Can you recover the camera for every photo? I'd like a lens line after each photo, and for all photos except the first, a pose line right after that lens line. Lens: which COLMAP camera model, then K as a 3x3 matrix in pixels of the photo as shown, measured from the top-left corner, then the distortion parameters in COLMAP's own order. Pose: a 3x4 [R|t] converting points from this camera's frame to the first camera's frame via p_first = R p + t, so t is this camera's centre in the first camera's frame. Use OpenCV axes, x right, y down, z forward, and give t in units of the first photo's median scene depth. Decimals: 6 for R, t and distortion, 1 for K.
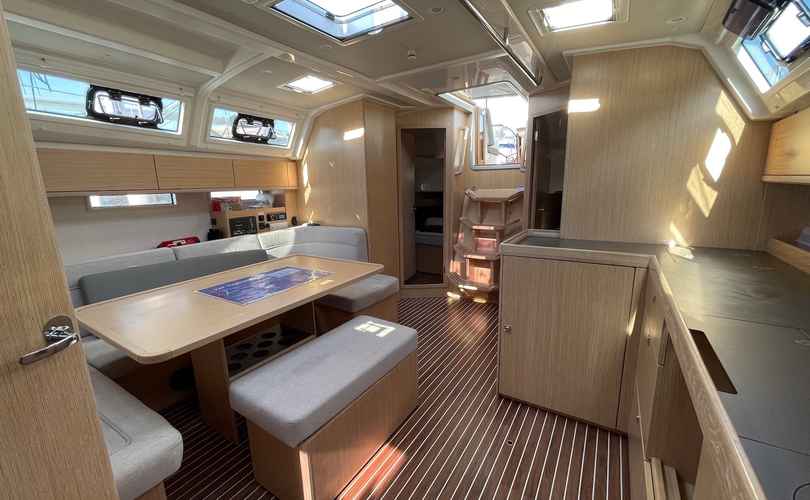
lens RADIAL K [[334.0, 0, 402.3], [0, 334.0, 247.0], [0, 0, 1]] dist [0.001979, -0.000027]
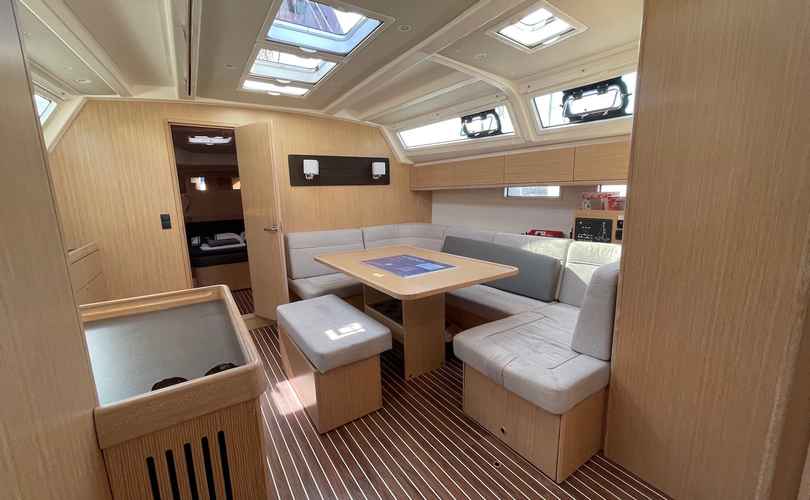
lens RADIAL K [[334.0, 0, 402.1], [0, 334.0, 255.2], [0, 0, 1]] dist [0.001979, -0.000027]
pose [[-0.415203, 0.214438, -0.884094, 0.516872], [-0.126847, 0.948682, 0.289676, -0.216618], [0.900842, 0.232419, -0.366695, 1.094751]]
